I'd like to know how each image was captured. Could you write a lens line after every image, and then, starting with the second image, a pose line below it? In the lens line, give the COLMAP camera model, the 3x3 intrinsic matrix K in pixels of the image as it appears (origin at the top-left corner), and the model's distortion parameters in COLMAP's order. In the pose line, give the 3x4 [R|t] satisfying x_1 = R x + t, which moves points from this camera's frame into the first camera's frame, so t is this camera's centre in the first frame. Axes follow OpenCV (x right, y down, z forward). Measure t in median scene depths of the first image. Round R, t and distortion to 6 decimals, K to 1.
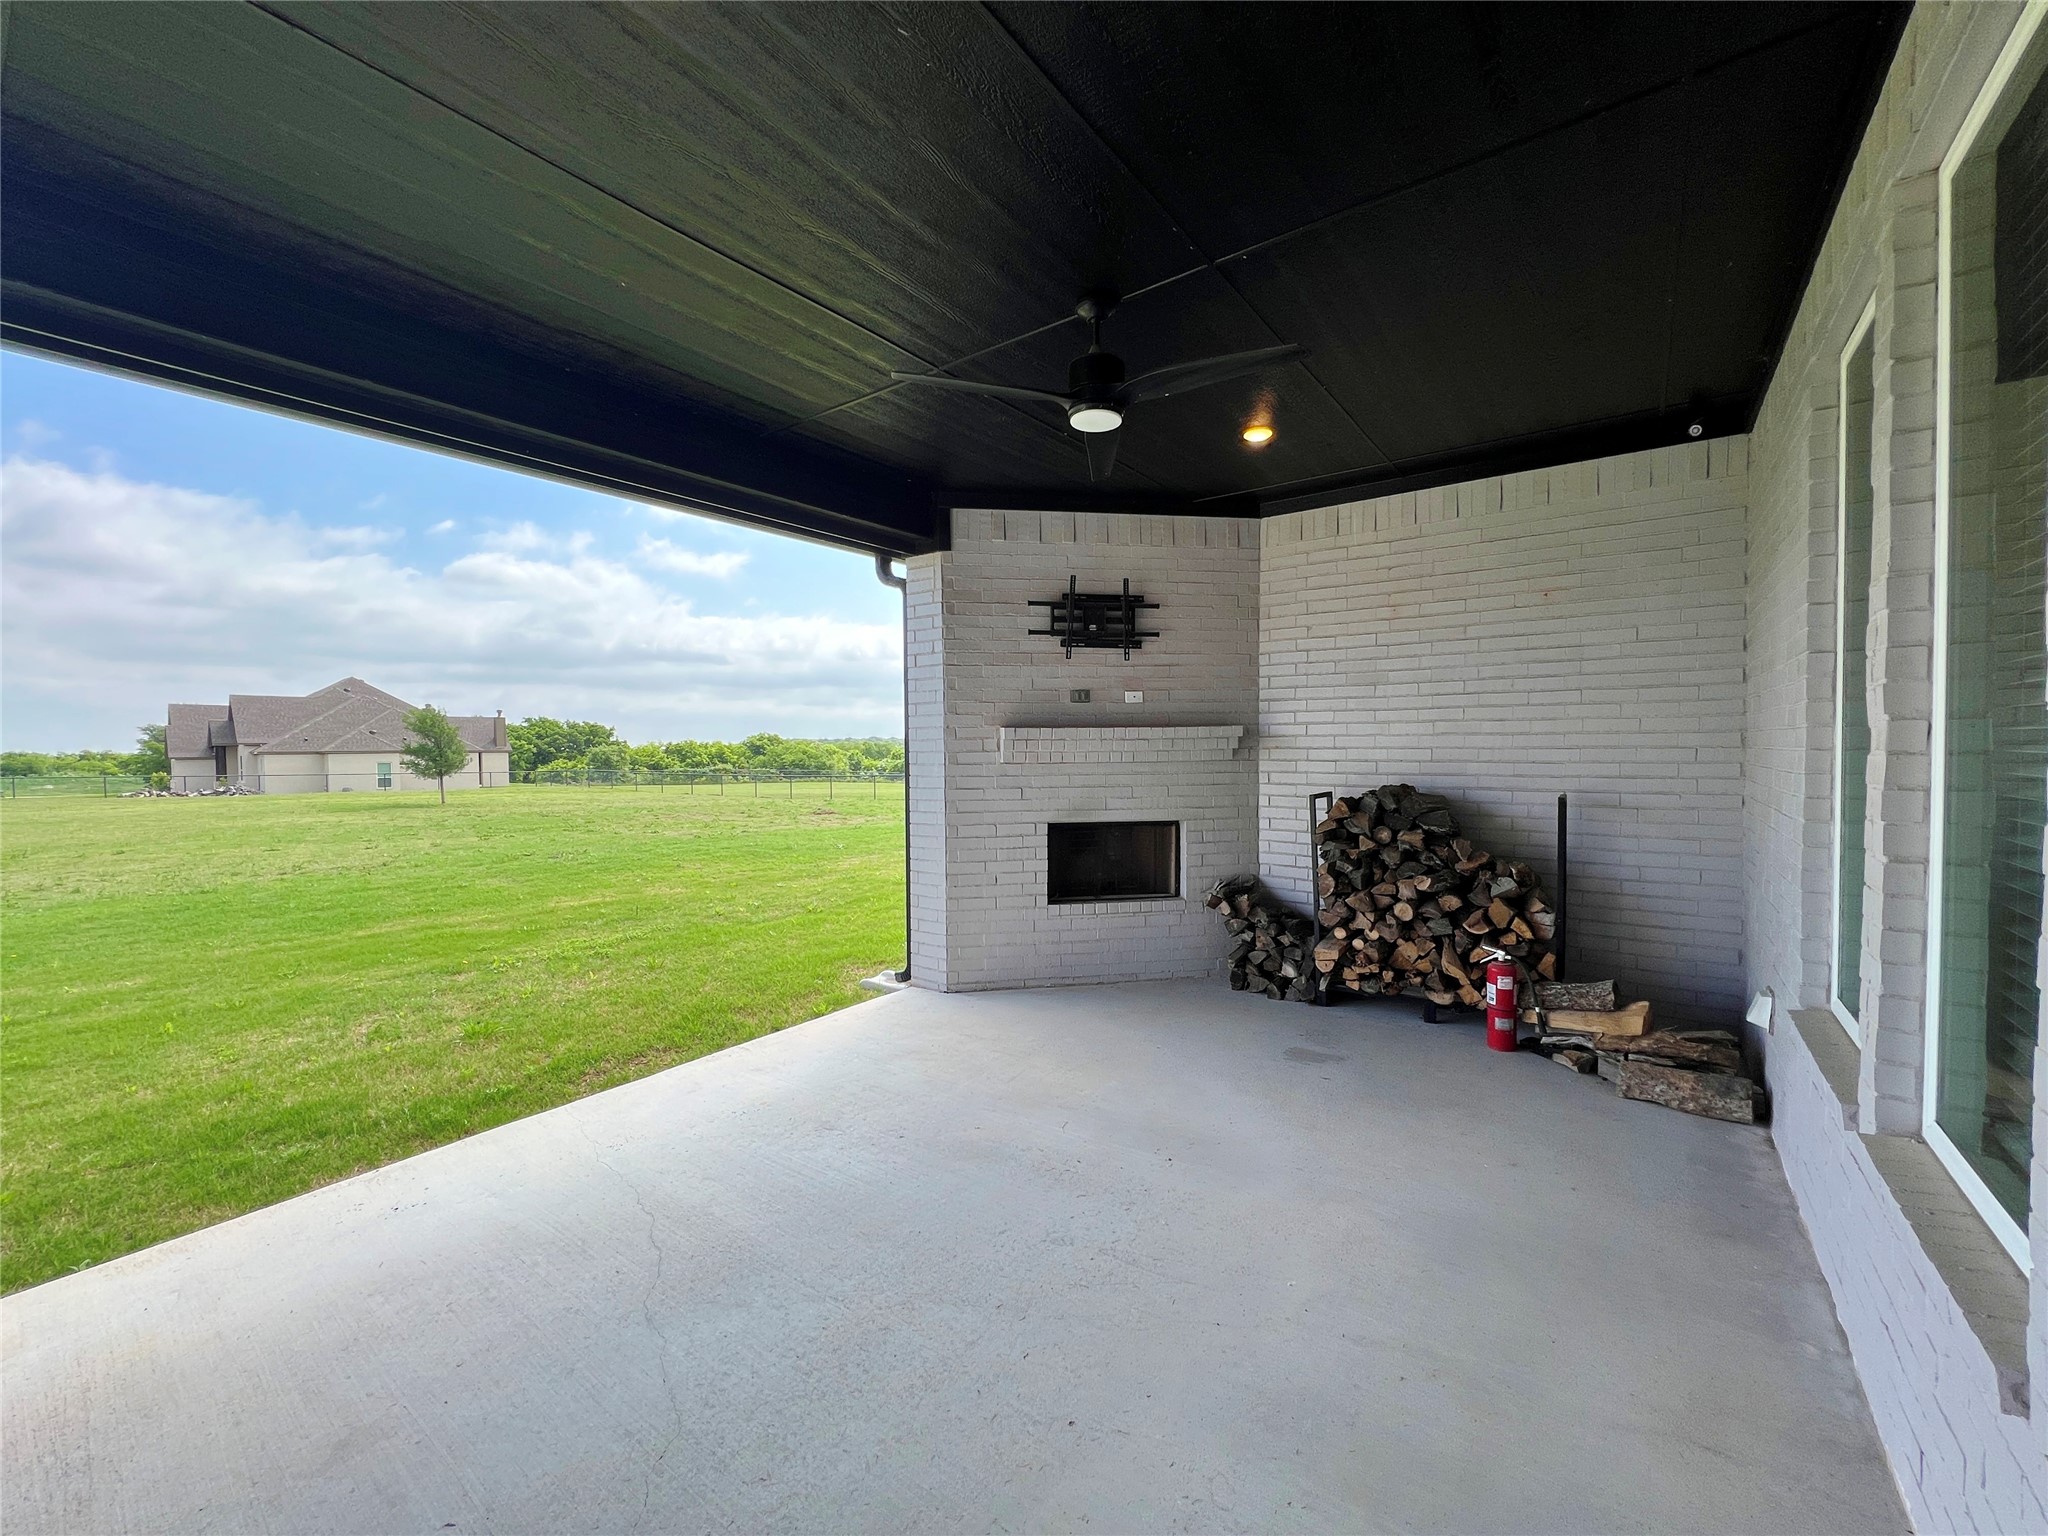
lens RADIAL K [[824.4, 0, 1031.6], [0, 824.4, 769.9], [0, 0, 1]] dist [0.001584, -0.000148]
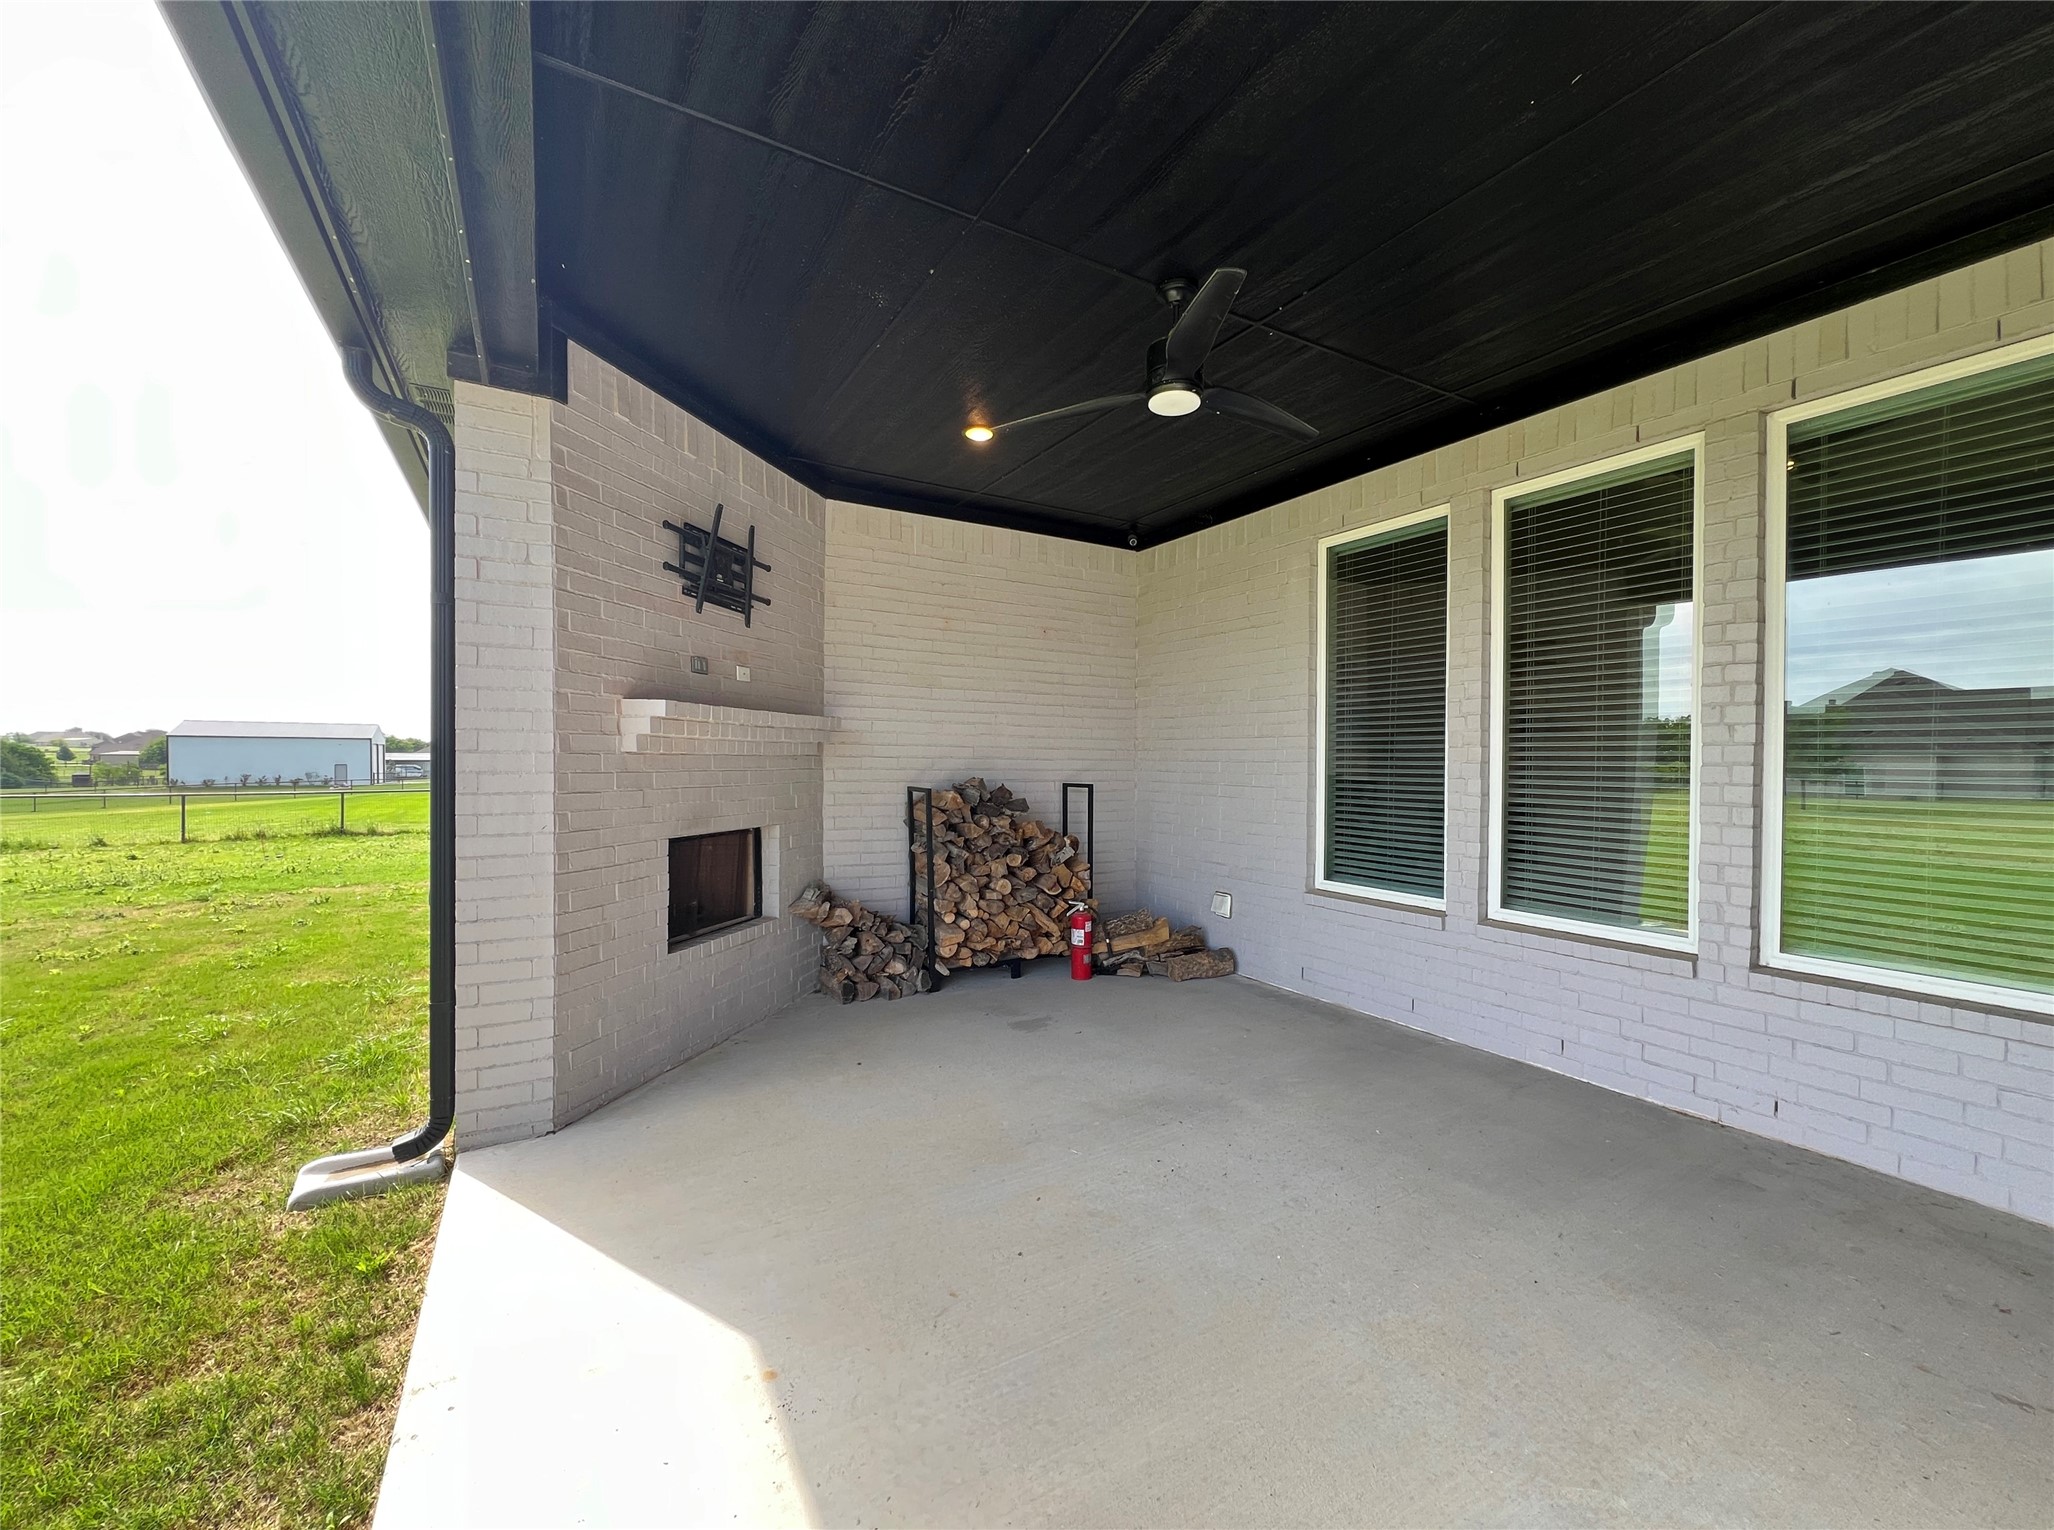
lens RADIAL K [[826.8, 0, 1031.1], [0, 826.8, 764.9], [0, 0, 1]] dist [0.001584, -0.000148]
pose [[0.402719, 0.006999, 0.915297, -0.540891], [0.014783, 0.999791, -0.014149, 0.016795], [-0.915204, 0.019229, 0.402531, 0.452806]]
